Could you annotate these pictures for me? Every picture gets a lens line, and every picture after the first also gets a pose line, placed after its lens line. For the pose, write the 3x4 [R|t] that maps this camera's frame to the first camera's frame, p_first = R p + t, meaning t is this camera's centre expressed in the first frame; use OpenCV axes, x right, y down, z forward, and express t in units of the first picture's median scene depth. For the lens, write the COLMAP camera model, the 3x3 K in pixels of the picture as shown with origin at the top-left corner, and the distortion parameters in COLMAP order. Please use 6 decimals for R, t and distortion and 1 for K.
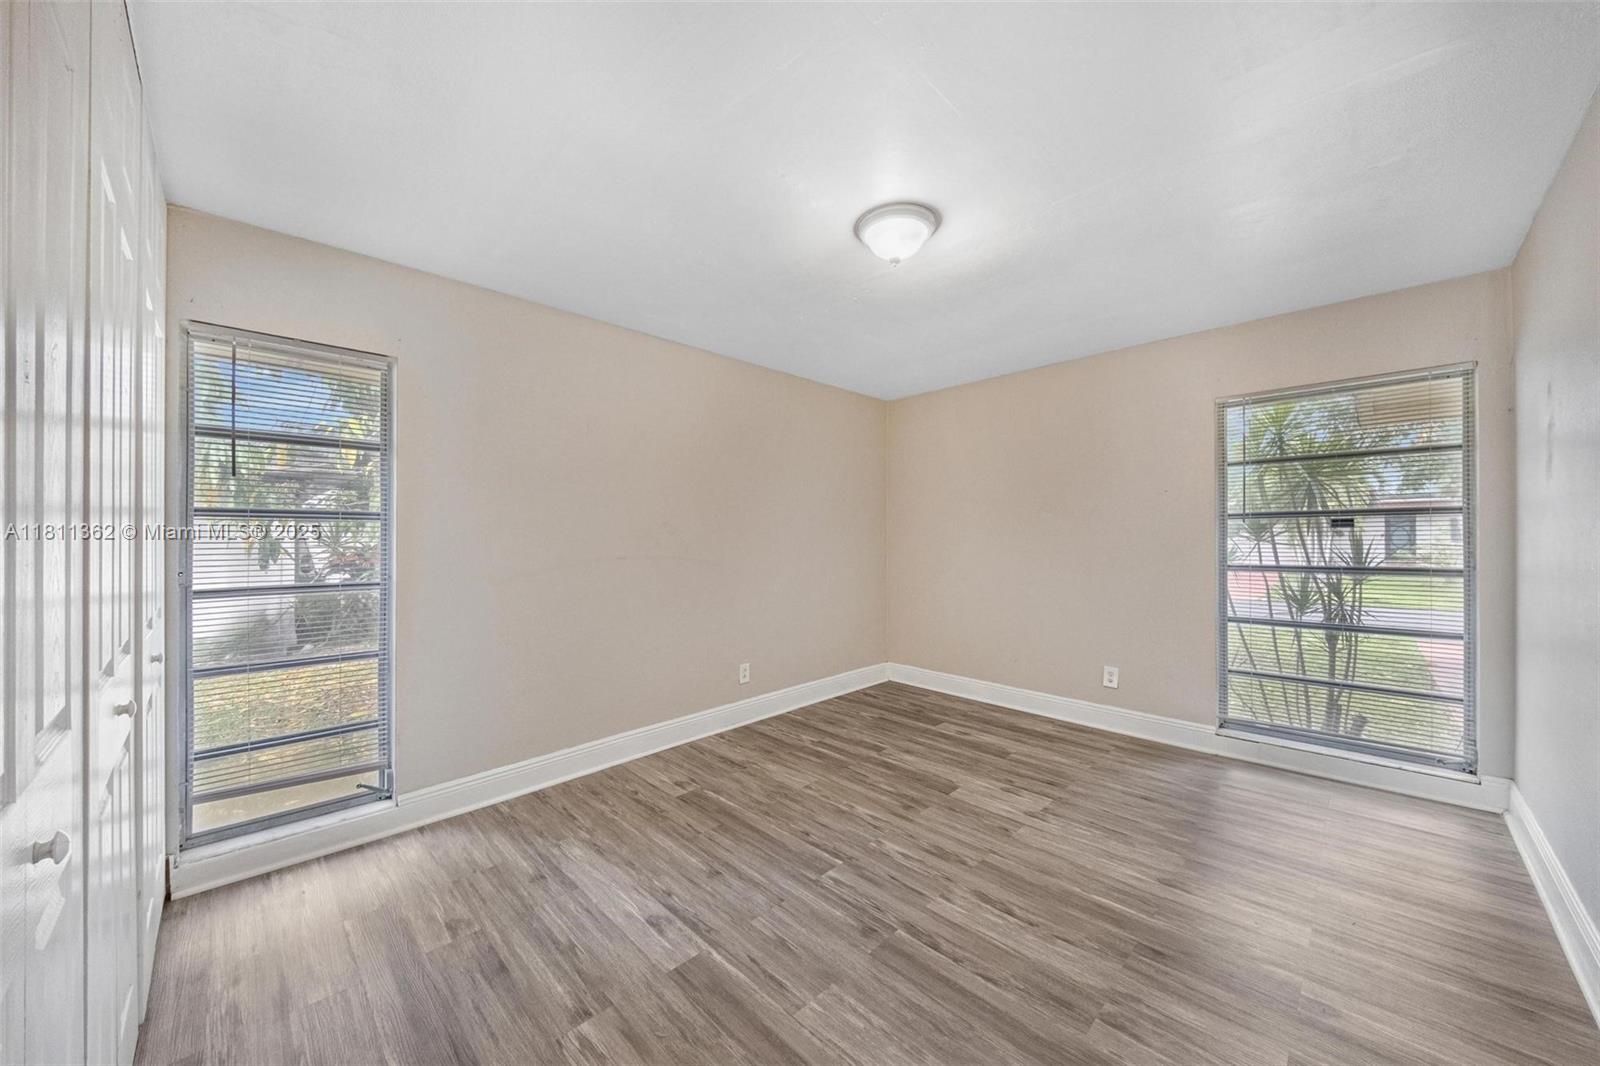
lens RADIAL K [[551.4, 0, 804.9], [0, 551.4, 525.2], [0, 0, 1]] dist [0.019587, -0.012295]
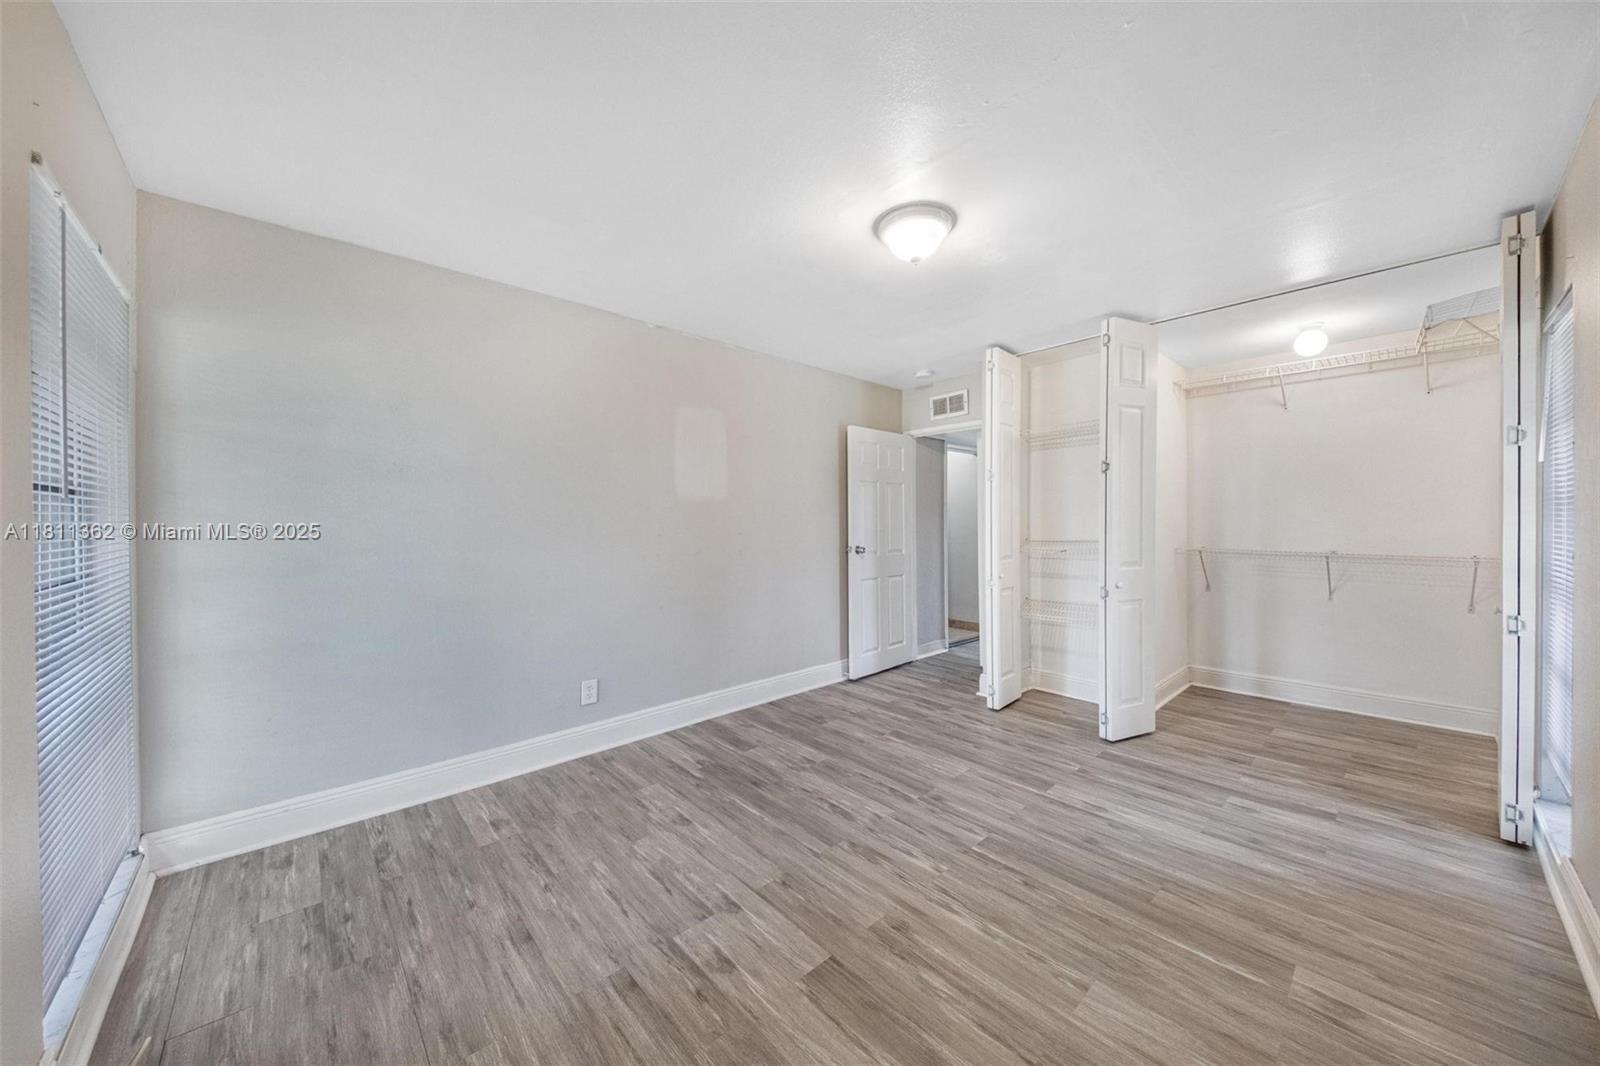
lens RADIAL K [[551.4, 0, 804.9], [0, 551.4, 525.2], [0, 0, 1]] dist [0.019587, -0.012295]
pose [[-0.999287, 0.008189, 0.036854, 0.326049], [0.007756, 0.999899, -0.011892, 0.031064], [-0.036948, -0.011598, -0.999250, 2.007762]]
